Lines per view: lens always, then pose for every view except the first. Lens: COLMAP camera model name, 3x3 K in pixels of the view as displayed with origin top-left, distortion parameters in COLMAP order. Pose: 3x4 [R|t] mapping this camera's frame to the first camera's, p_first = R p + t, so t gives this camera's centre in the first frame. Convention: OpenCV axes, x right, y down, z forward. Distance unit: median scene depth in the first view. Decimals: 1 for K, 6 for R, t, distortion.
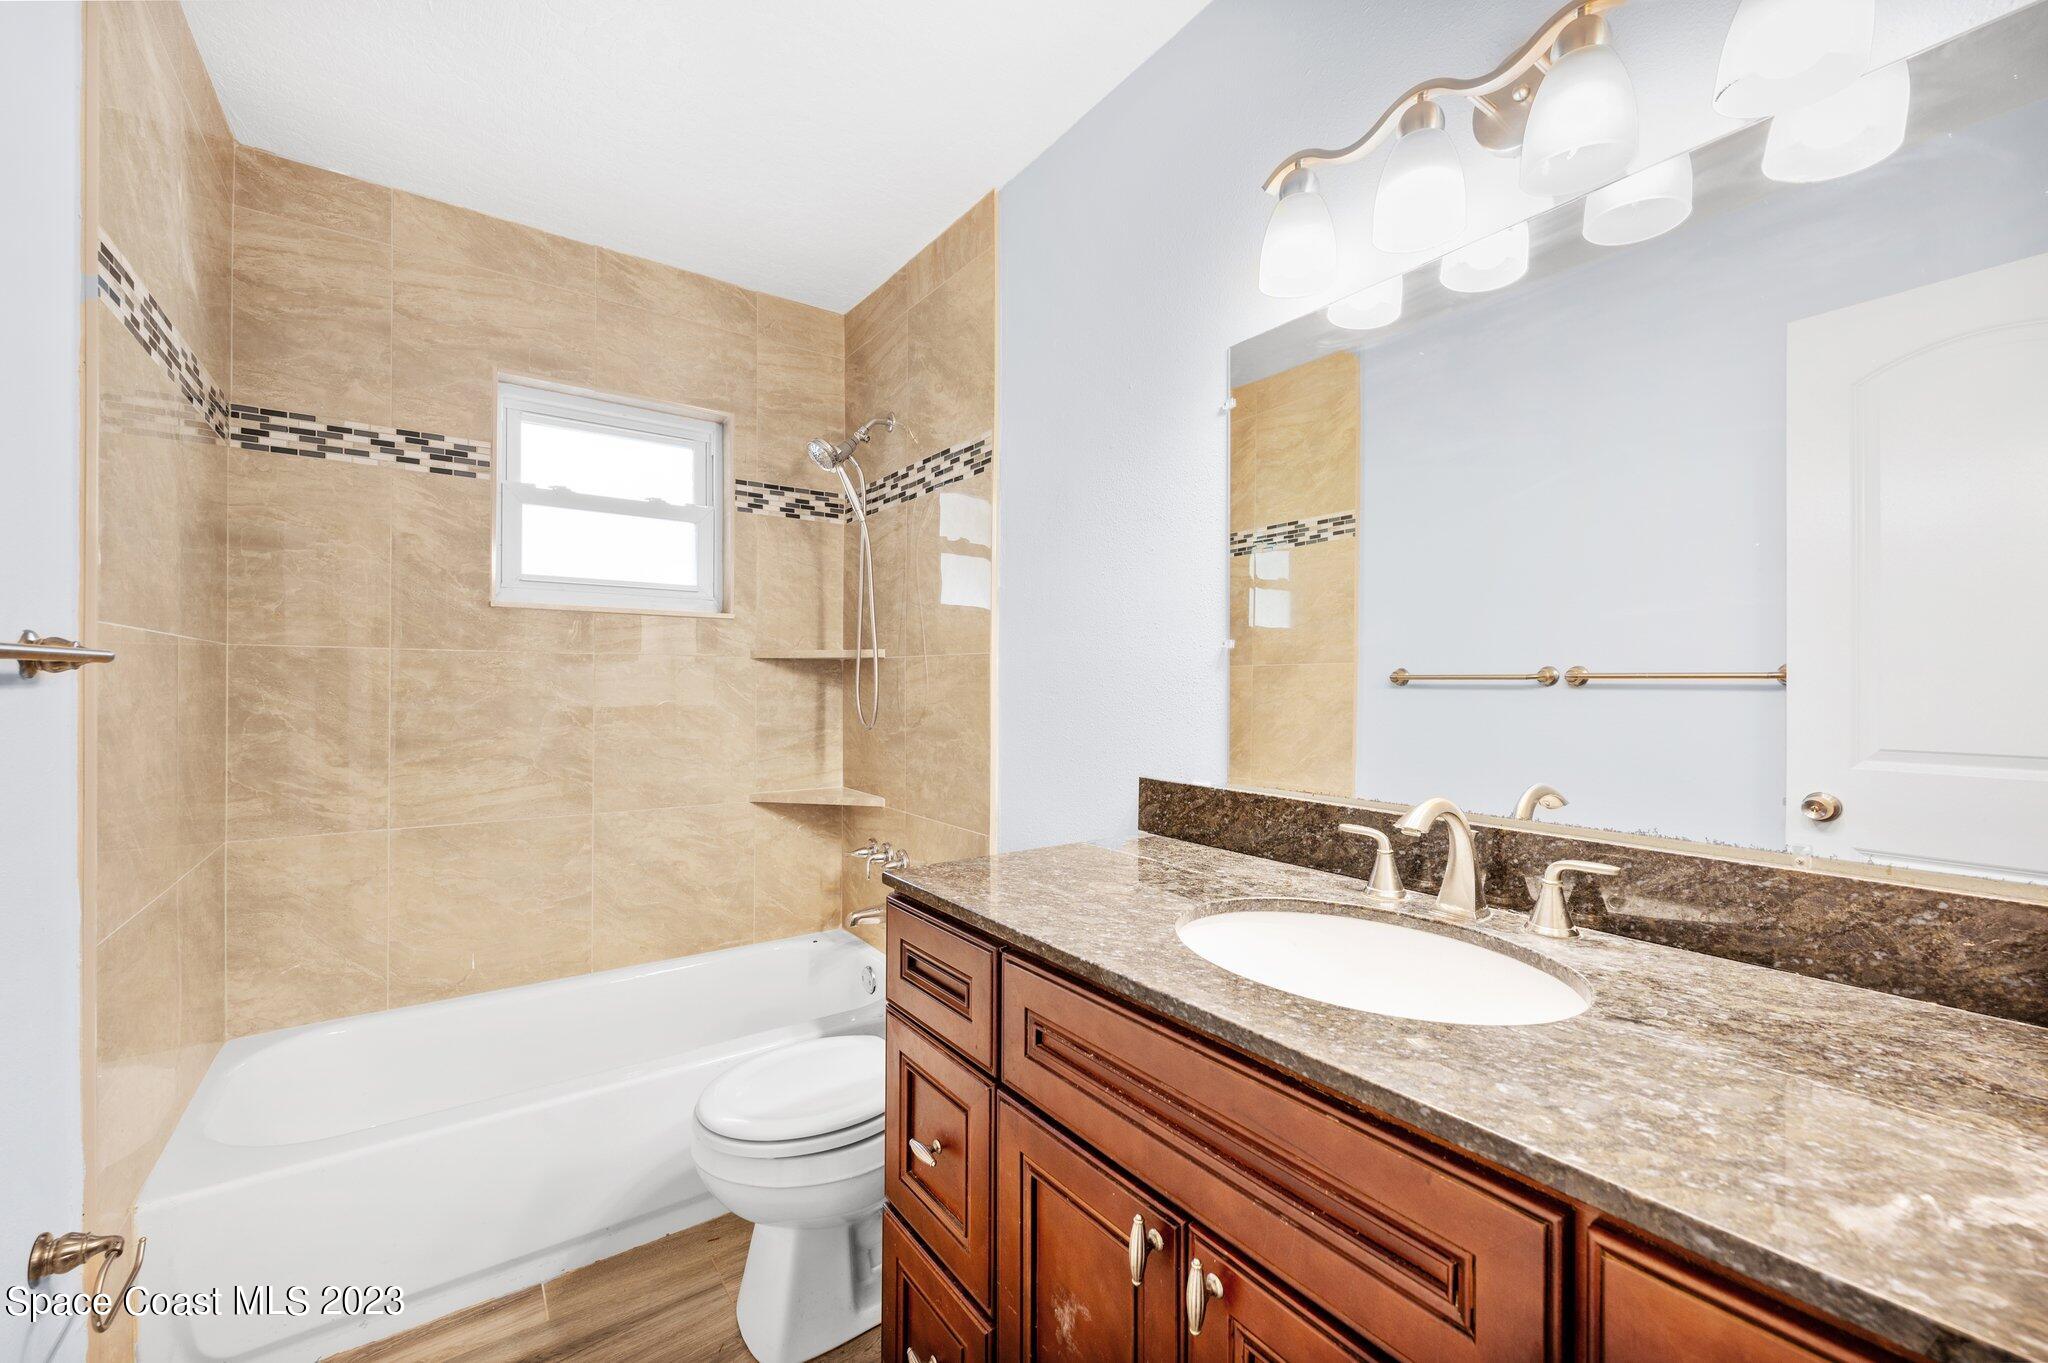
lens RADIAL K [[834.4, 0, 1042.3], [0, 834.4, 679.7], [0, 0, 1]] dist [0.000976, -0.000095]
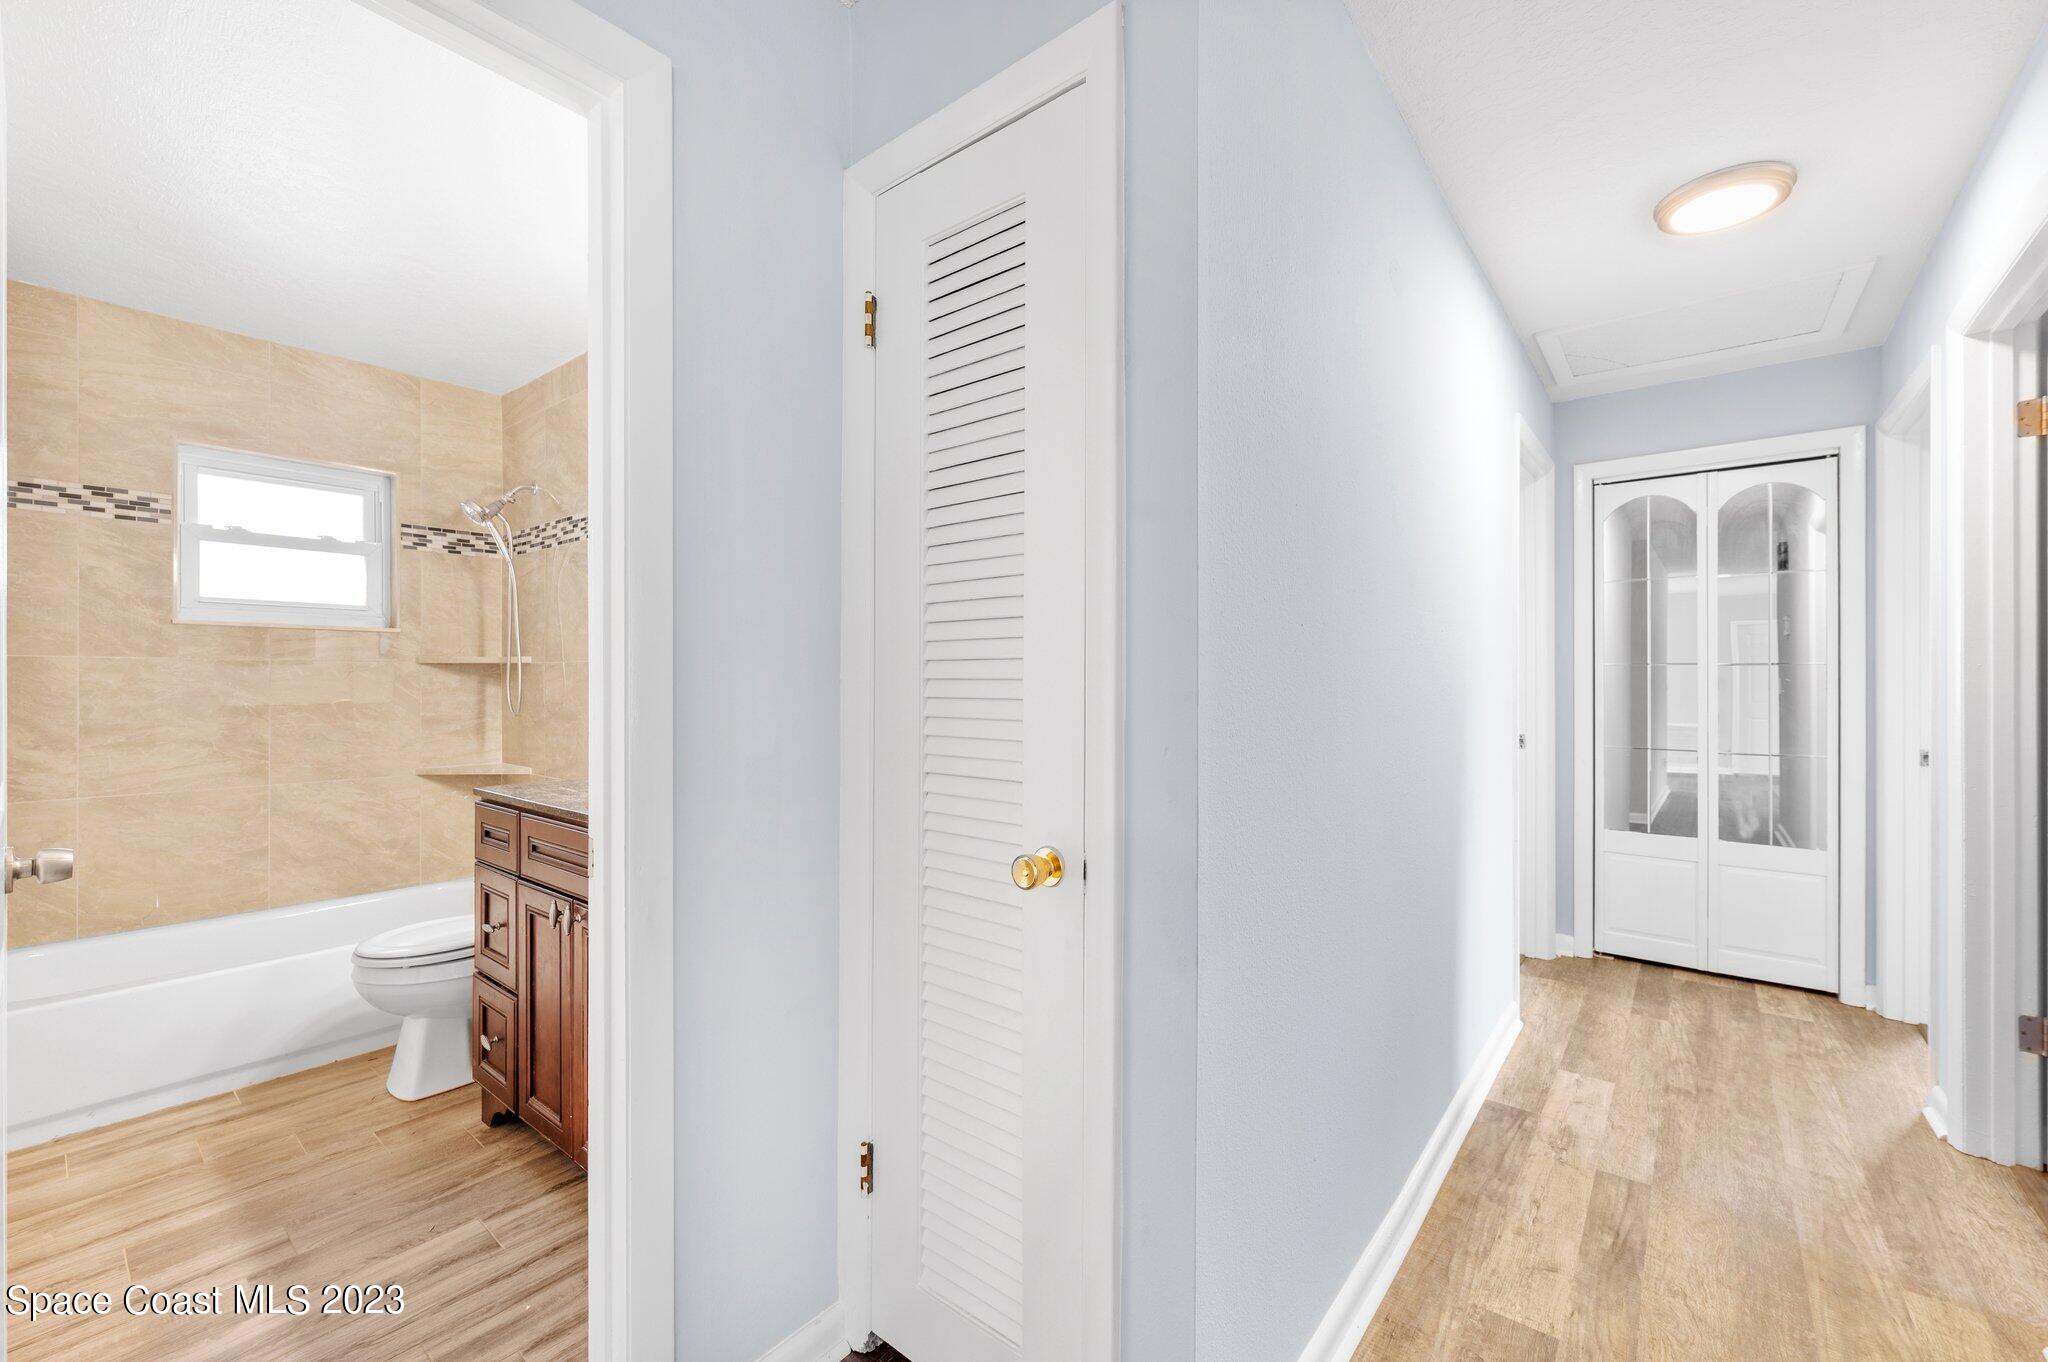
lens RADIAL K [[834.4, 0, 1042.3], [0, 834.4, 679.2], [0, 0, 1]] dist [0.000976, -0.000095]
pose [[0.965070, -0.004036, 0.261959, 0.266957], [0.003519, 0.999991, 0.002441, -0.000762], [-0.261967, -0.001434, 0.965076, -0.538411]]
